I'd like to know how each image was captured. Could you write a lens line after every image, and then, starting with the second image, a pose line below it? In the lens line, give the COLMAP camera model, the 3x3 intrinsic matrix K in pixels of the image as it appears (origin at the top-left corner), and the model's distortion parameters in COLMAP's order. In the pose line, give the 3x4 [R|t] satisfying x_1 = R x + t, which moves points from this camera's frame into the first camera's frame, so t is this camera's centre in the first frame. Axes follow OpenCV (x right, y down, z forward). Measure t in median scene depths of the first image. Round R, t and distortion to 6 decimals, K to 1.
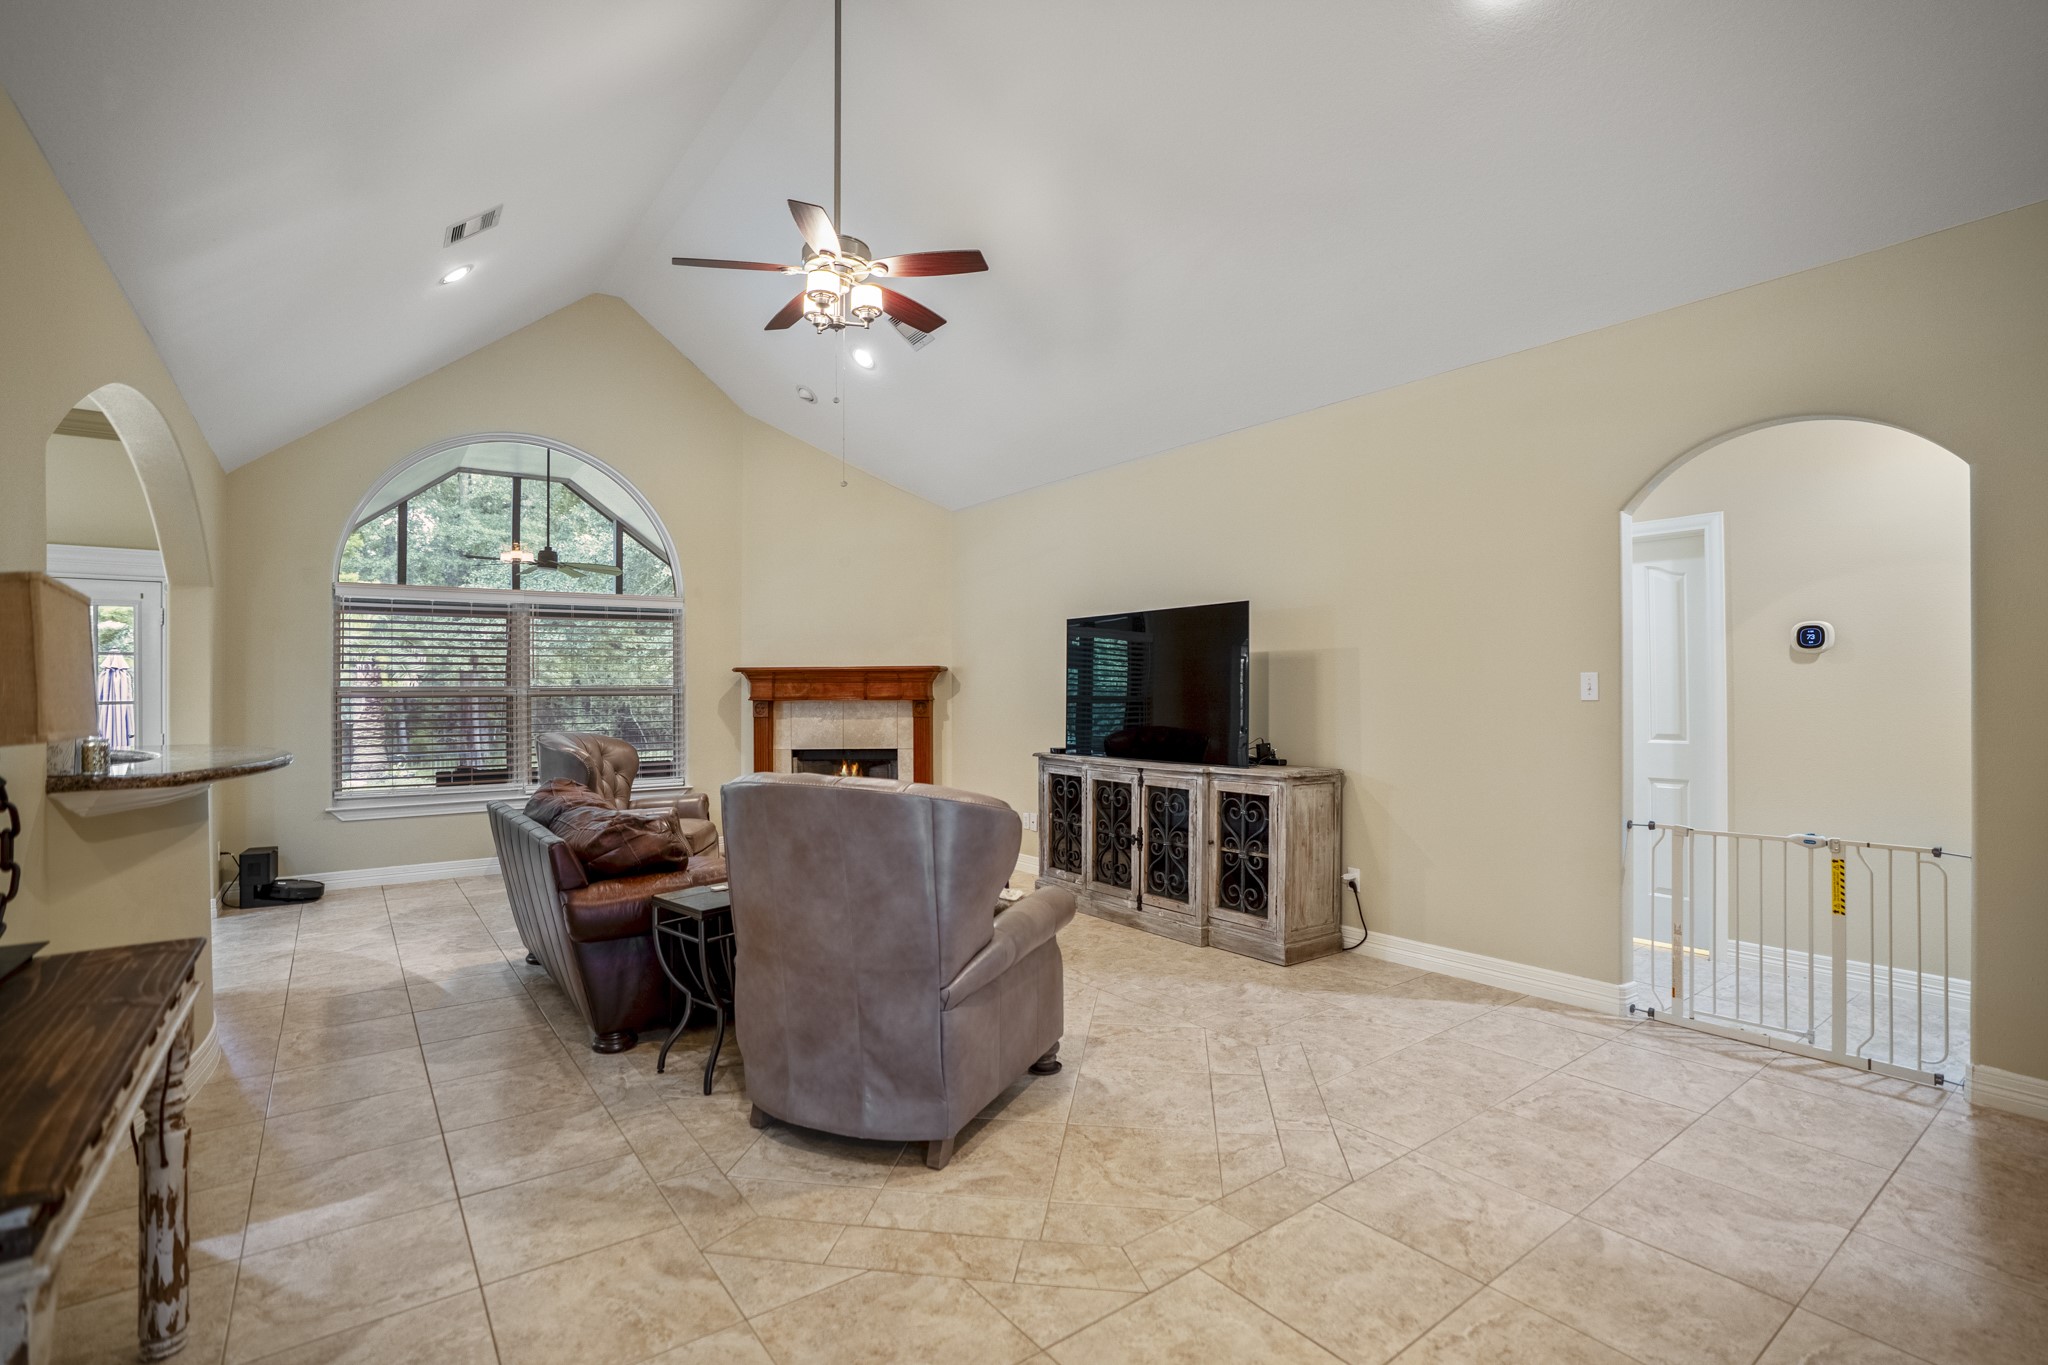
lens RADIAL K [[967.0, 0, 1023.4], [0, 967.0, 677.9], [0, 0, 1]] dist [-0.057471, 0.018370]
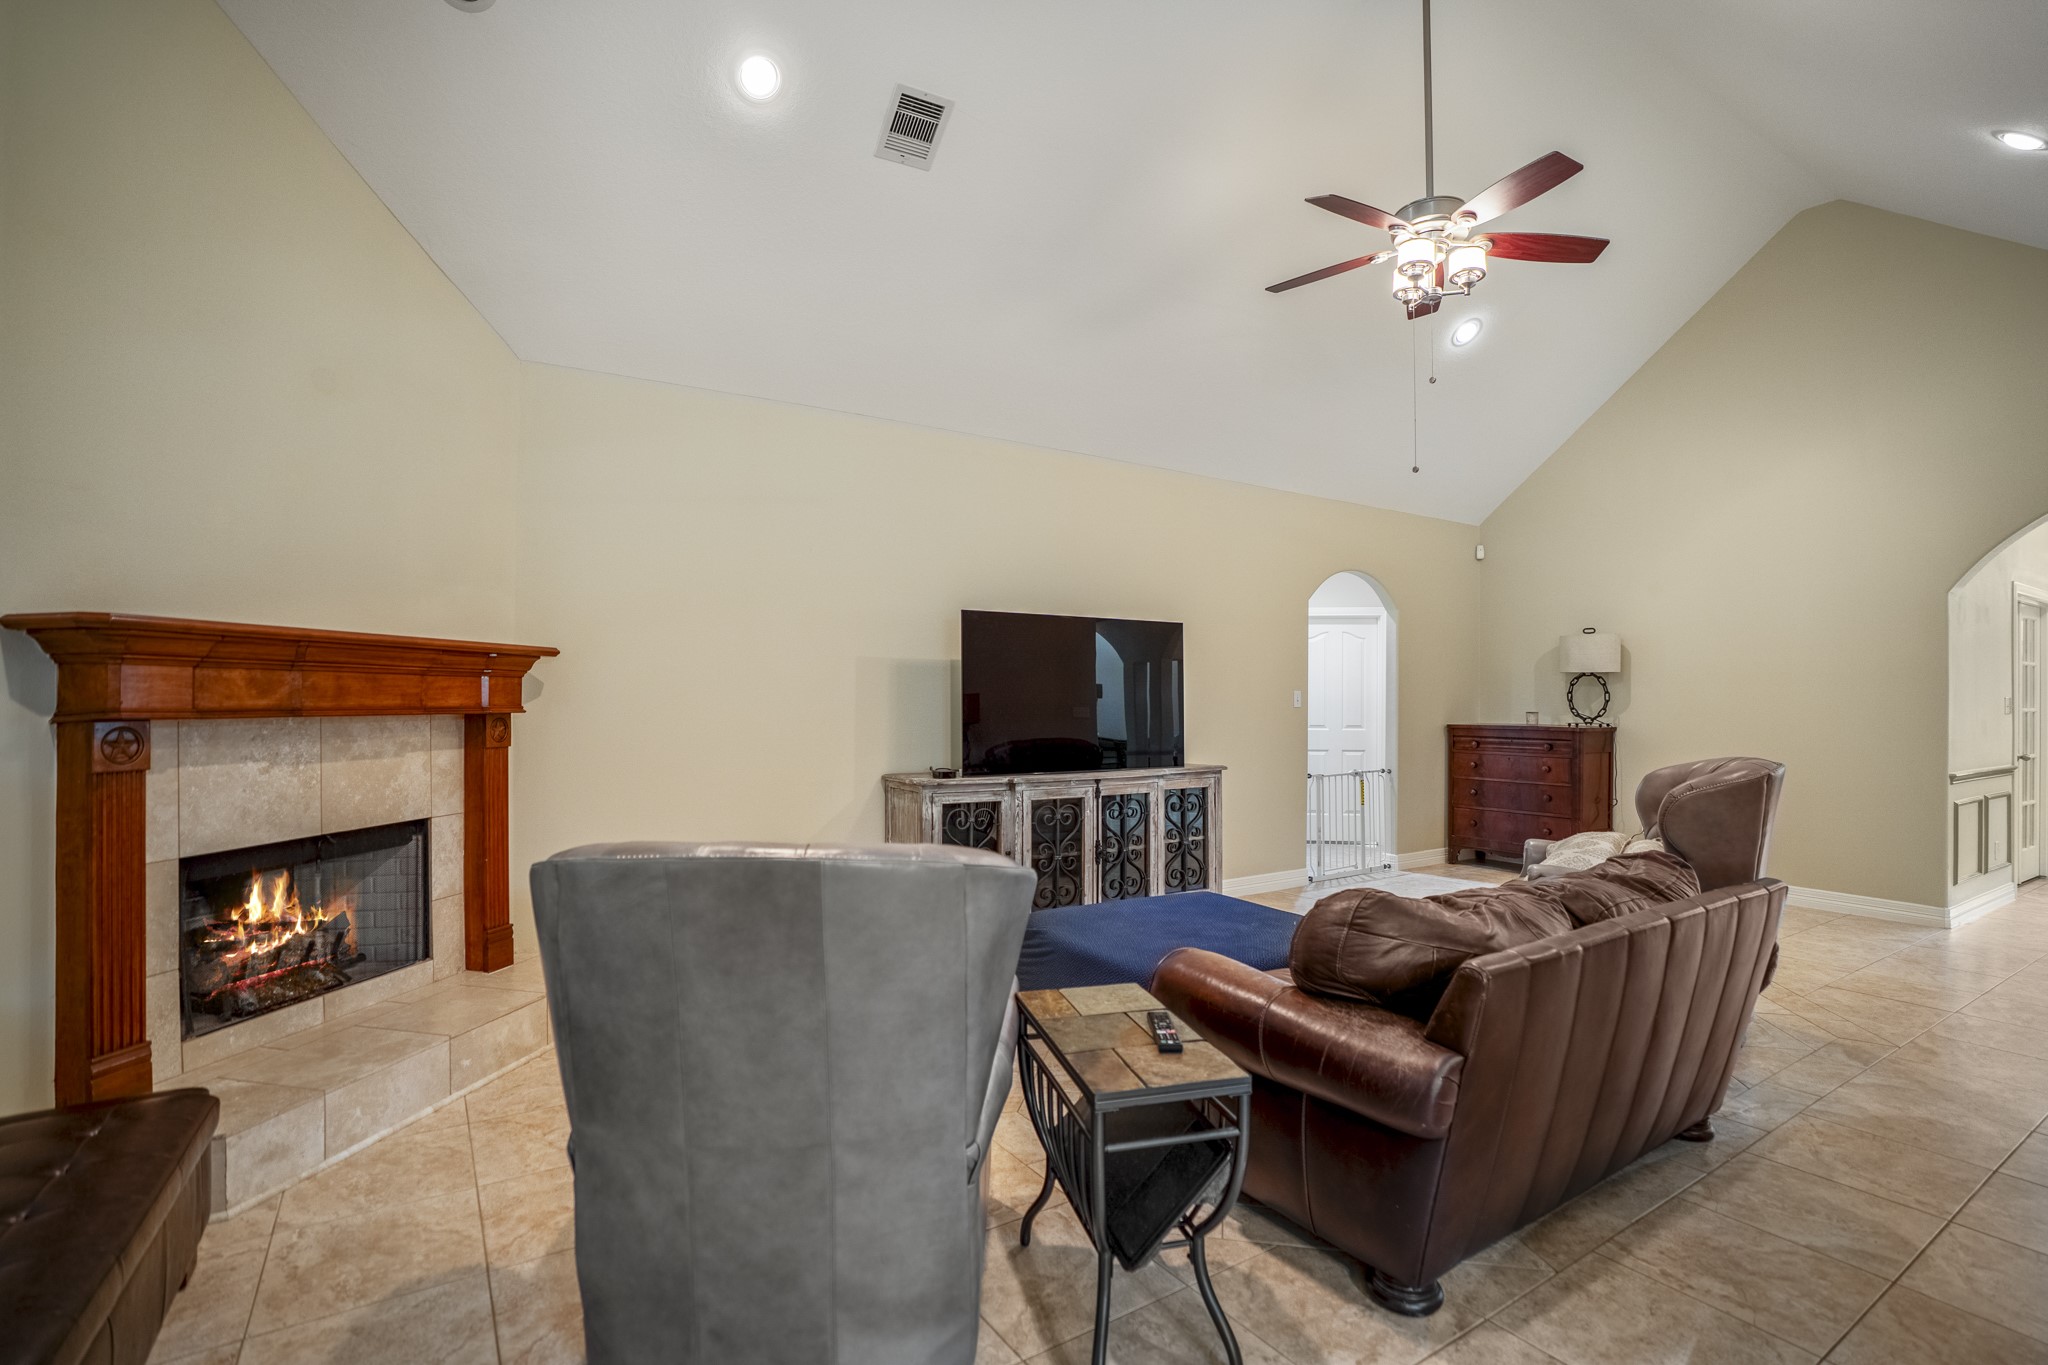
lens RADIAL K [[967.0, 0, 1012.9], [0, 967.0, 685.5], [0, 0, 1]] dist [-0.057471, 0.018370]
pose [[0.050773, 0.019985, 0.998510, -0.875842], [-0.017318, 0.999667, -0.019127, 0.019879], [-0.998560, -0.016321, 0.051102, 1.061904]]
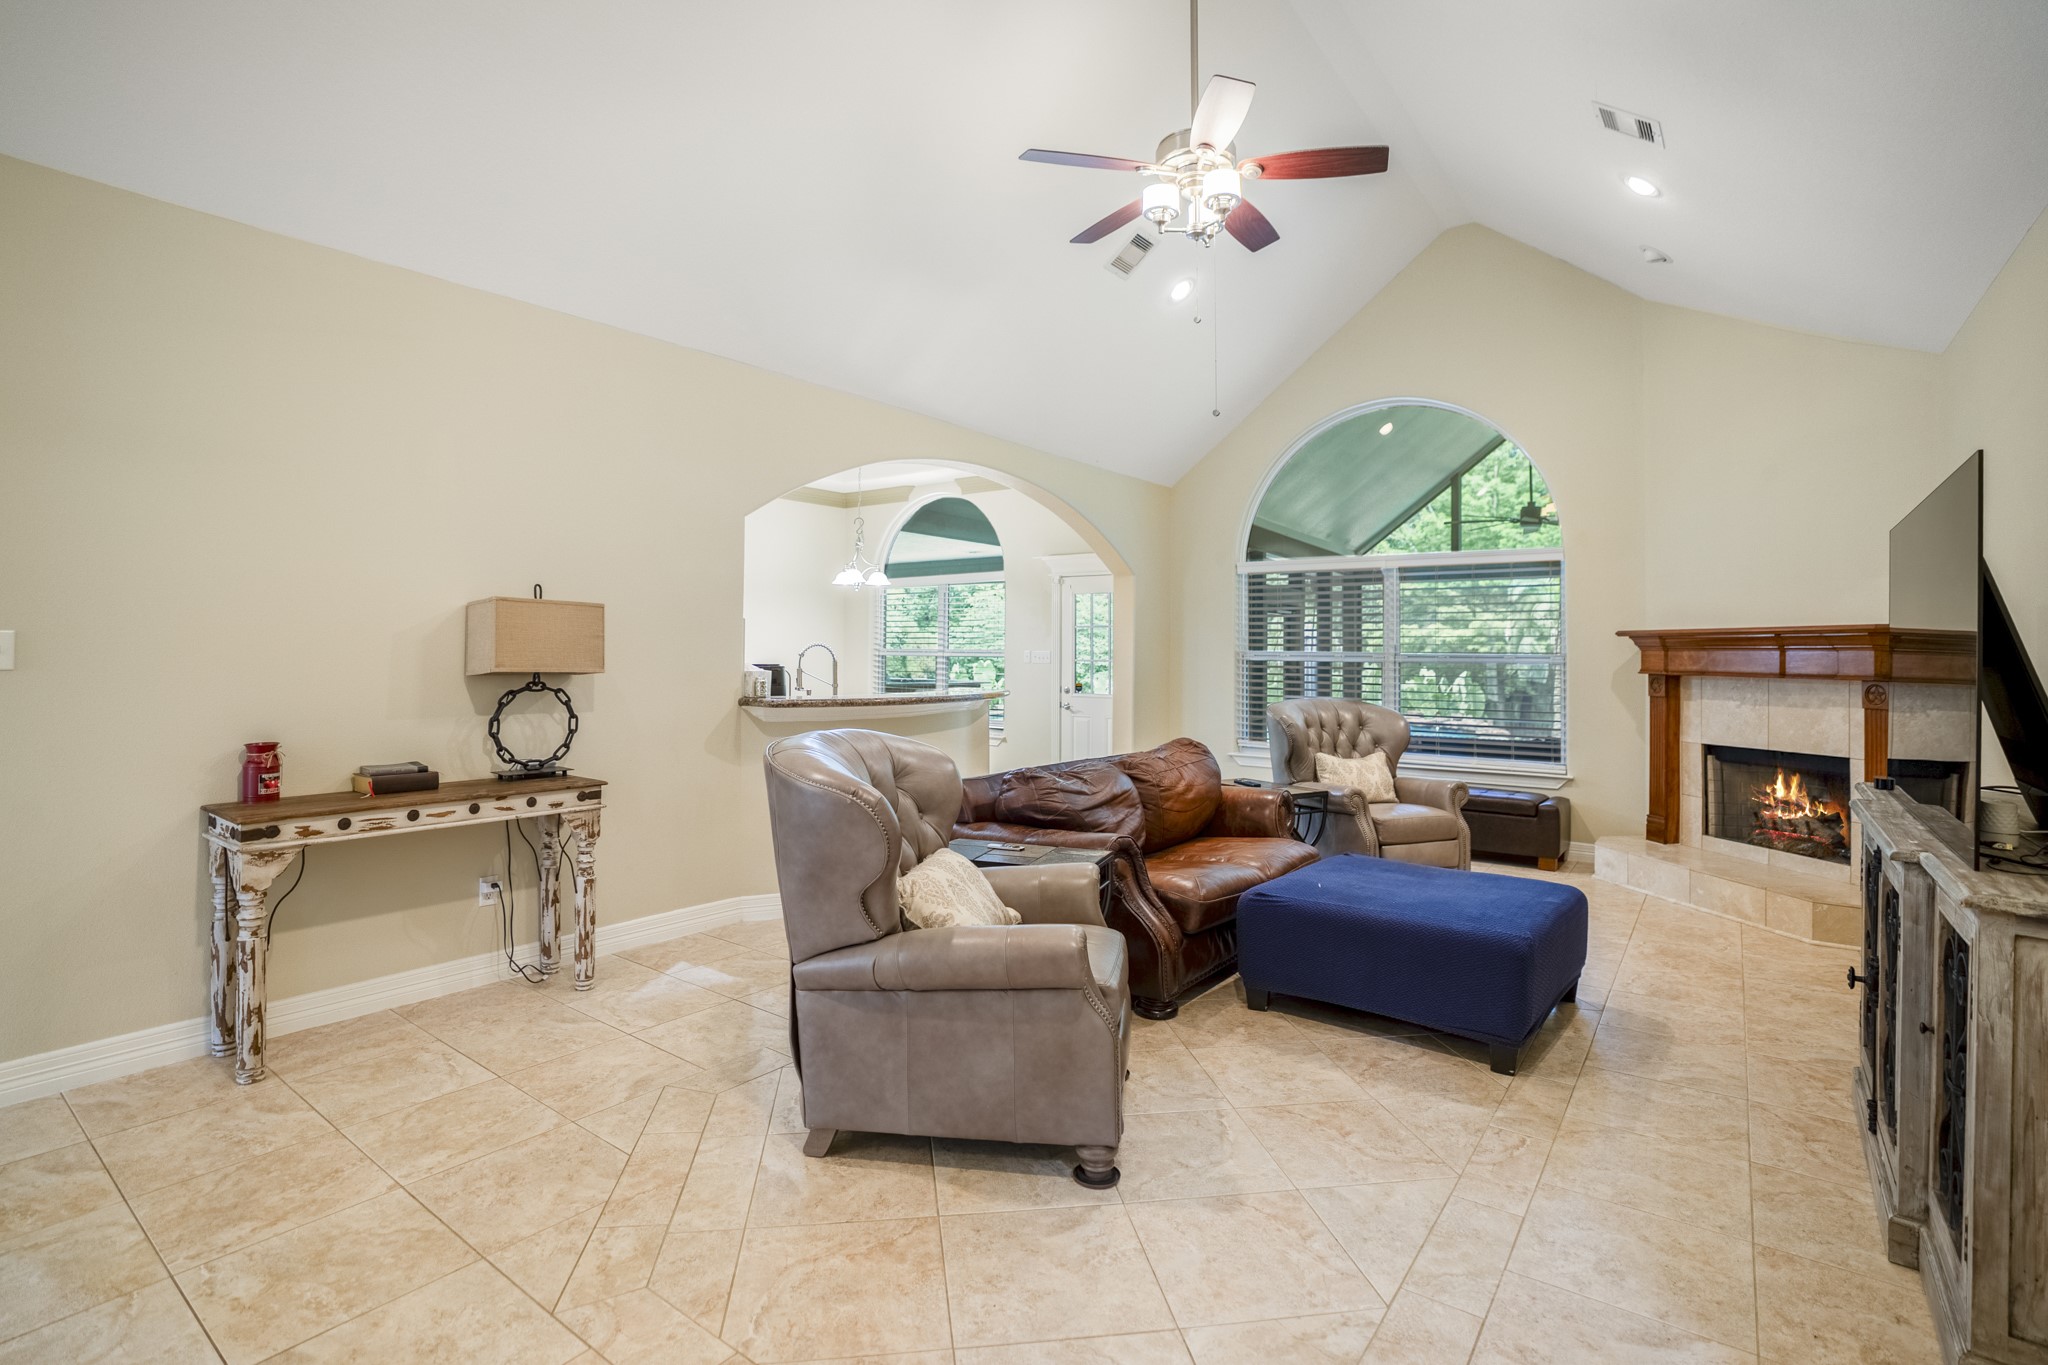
lens RADIAL K [[967.0, 0, 1009.3], [0, 967.0, 655.6], [0, 0, 1]] dist [-0.057471, 0.018370]
pose [[0.277382, 0.012849, -0.960674, 0.456790], [0.001425, 0.999904, 0.013785, -0.003166], [0.960759, -0.005193, 0.277338, 0.476179]]
